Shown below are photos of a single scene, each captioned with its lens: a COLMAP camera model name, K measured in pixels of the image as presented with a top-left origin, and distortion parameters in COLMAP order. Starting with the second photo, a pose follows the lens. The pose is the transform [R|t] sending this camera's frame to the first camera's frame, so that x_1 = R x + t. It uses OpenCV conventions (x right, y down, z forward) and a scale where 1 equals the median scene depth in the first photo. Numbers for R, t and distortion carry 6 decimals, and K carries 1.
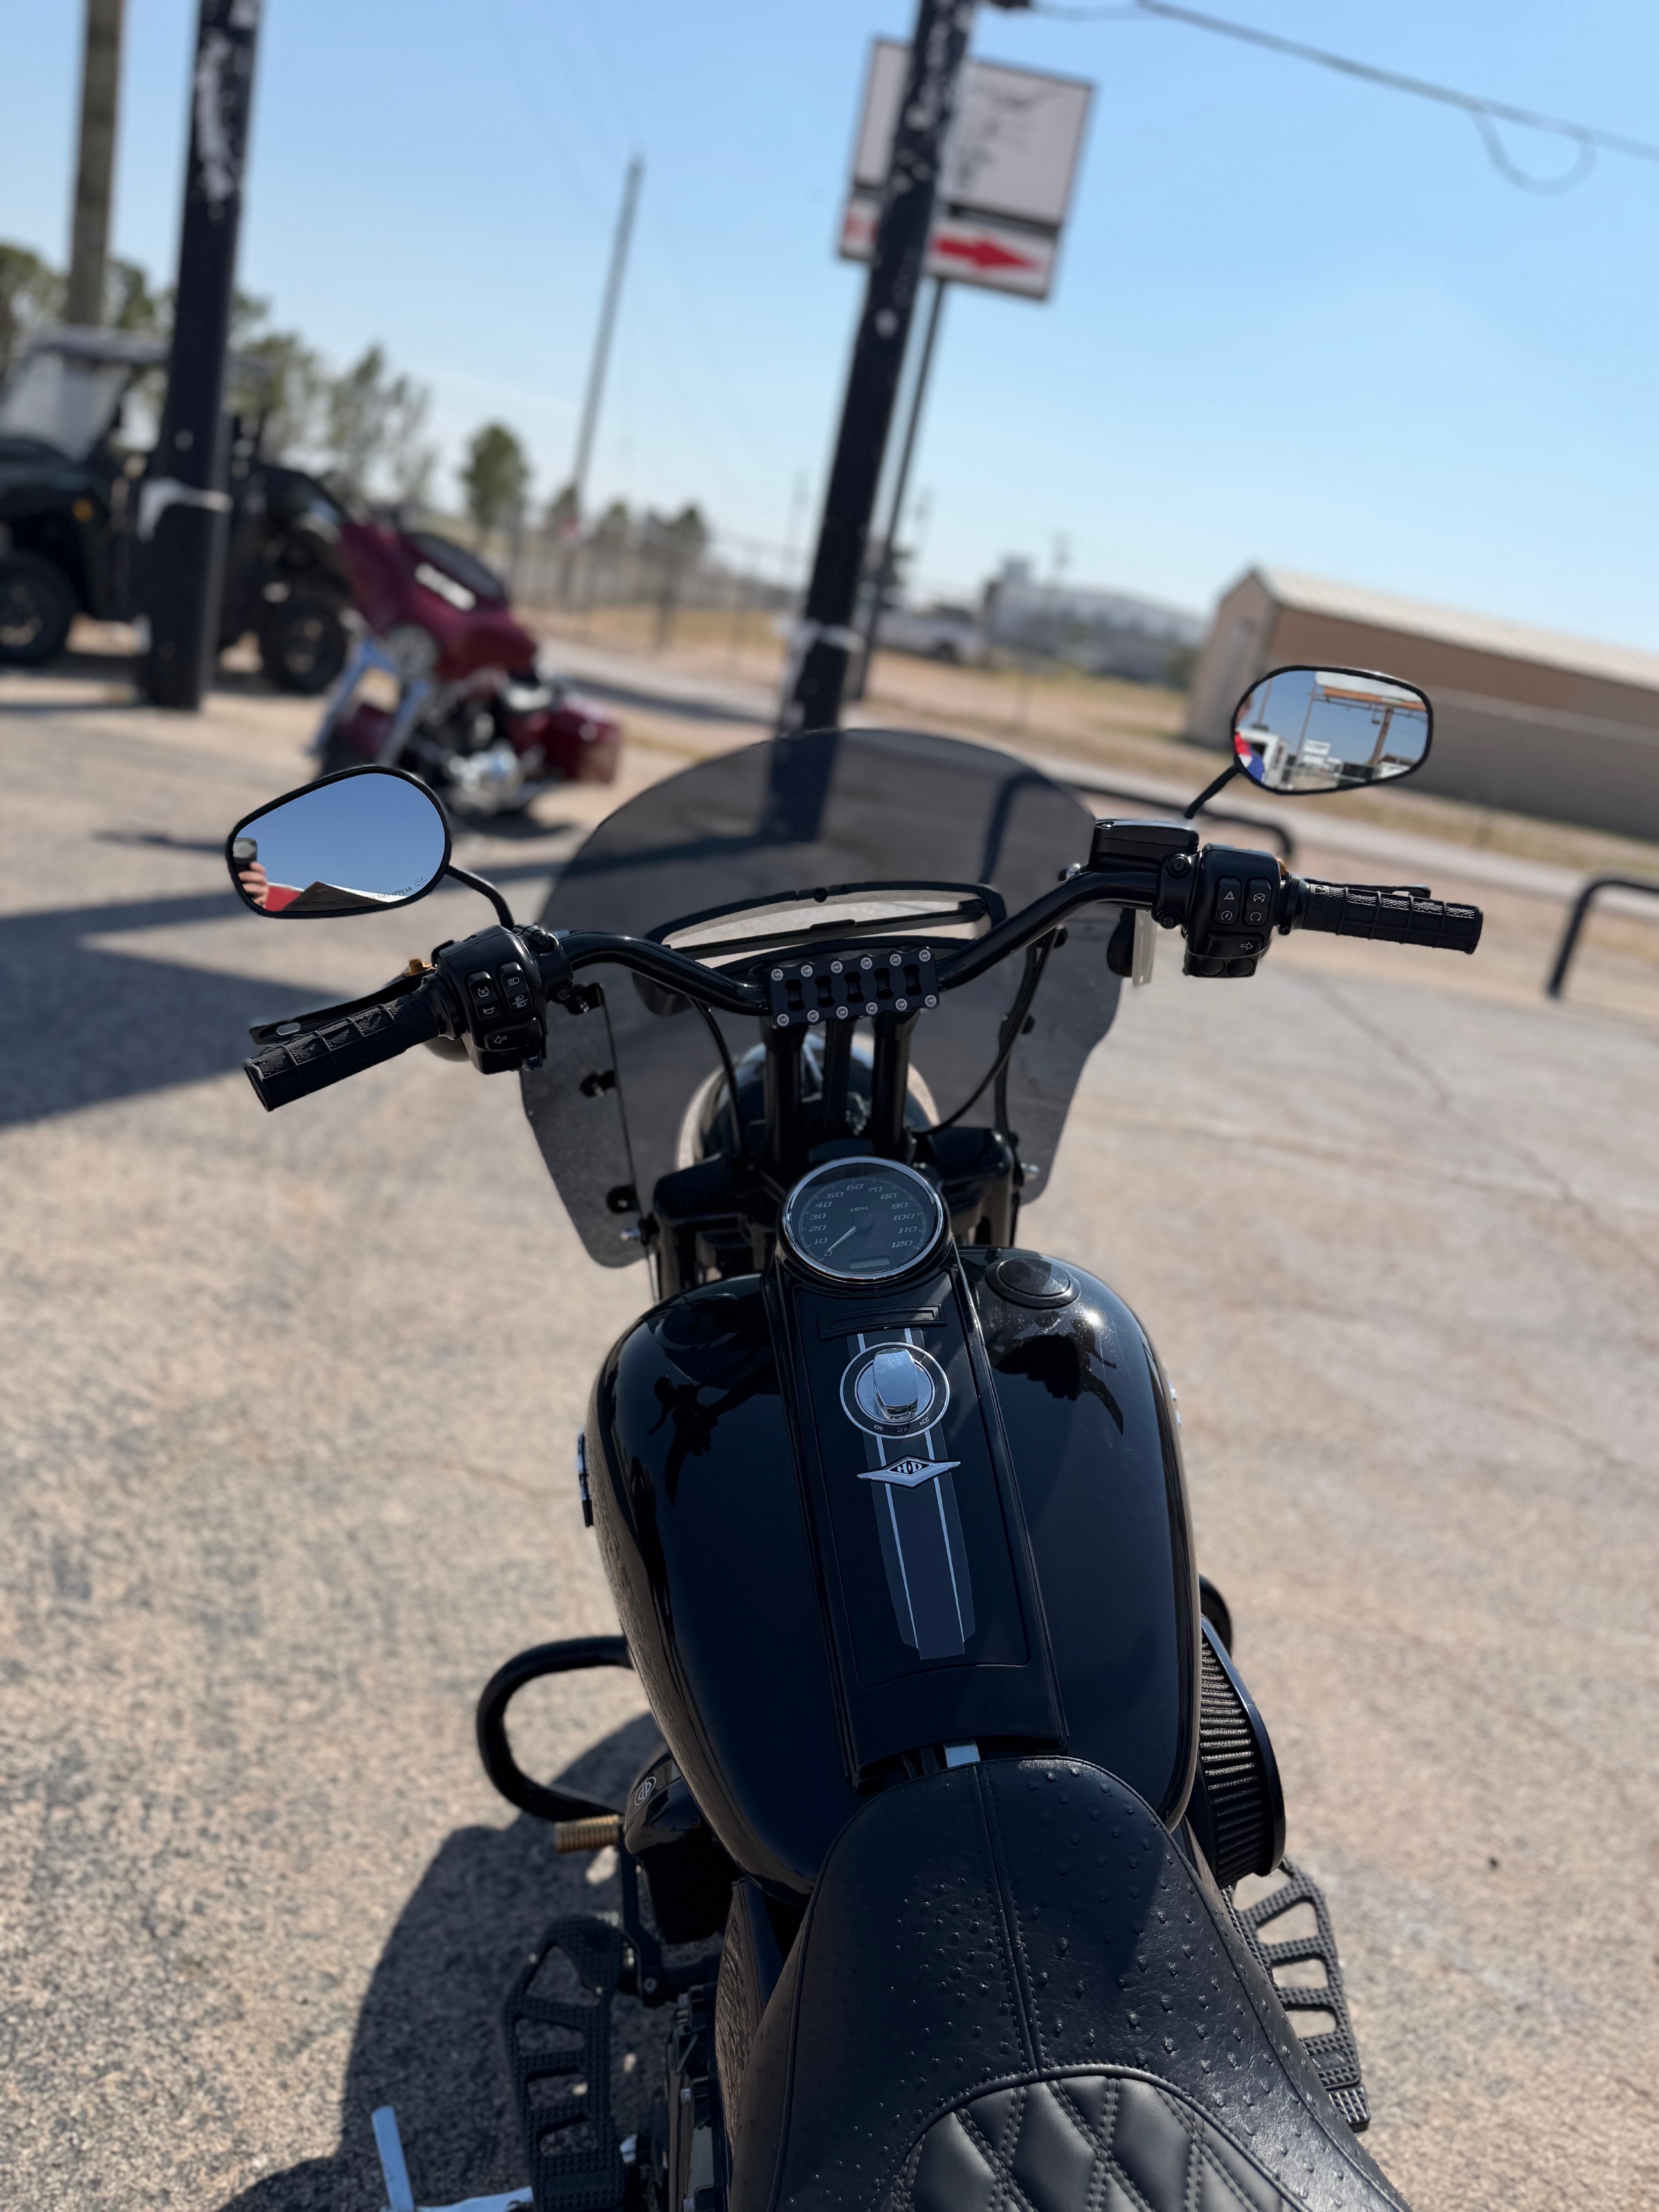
lens RADIAL K [[1607.7, 0, 860.1], [0, 1607.7, 1099.4], [0, 0, 1]] dist [0.140213, -0.387595]
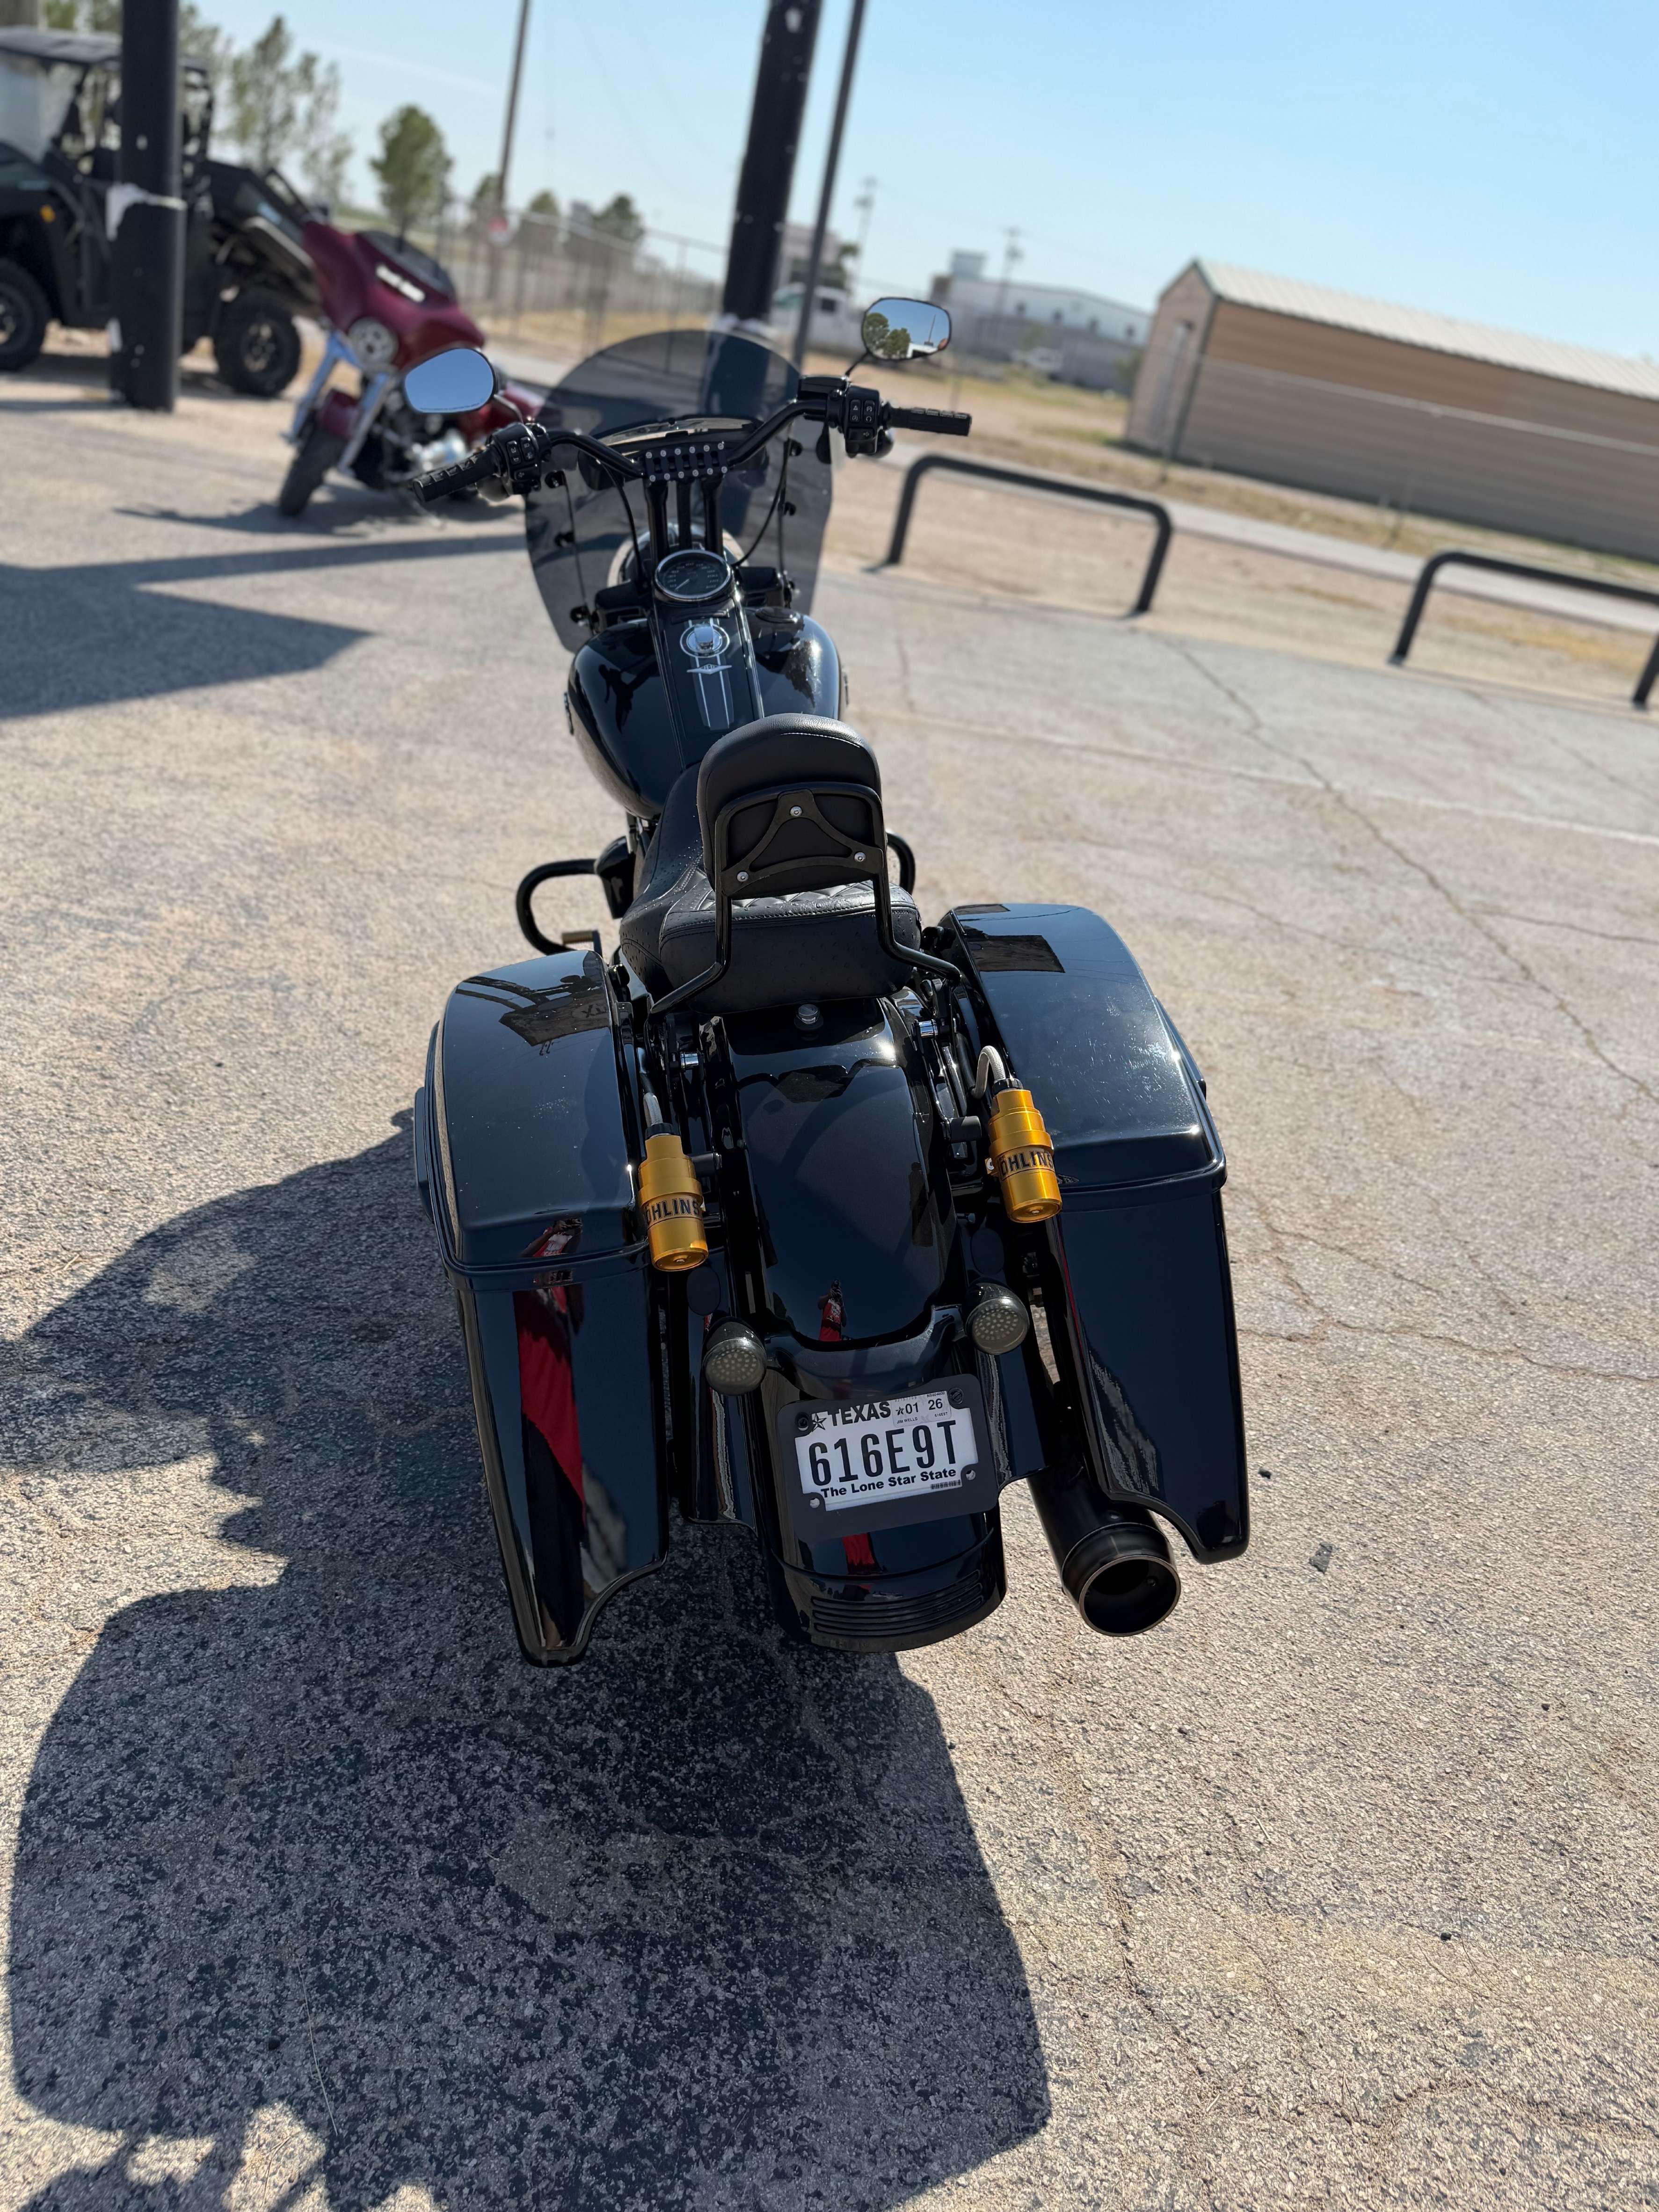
lens RADIAL K [[1588.2, 0, 829.5], [0, 1588.2, 1106.0], [0, 0, 1]] dist [0.063374, -0.124463]
pose [[0.999856, -0.013726, 0.009929, 0.041015], [0.011878, 0.985906, 0.166879, 0.112211], [-0.012080, -0.166737, 0.985927, -0.324054]]
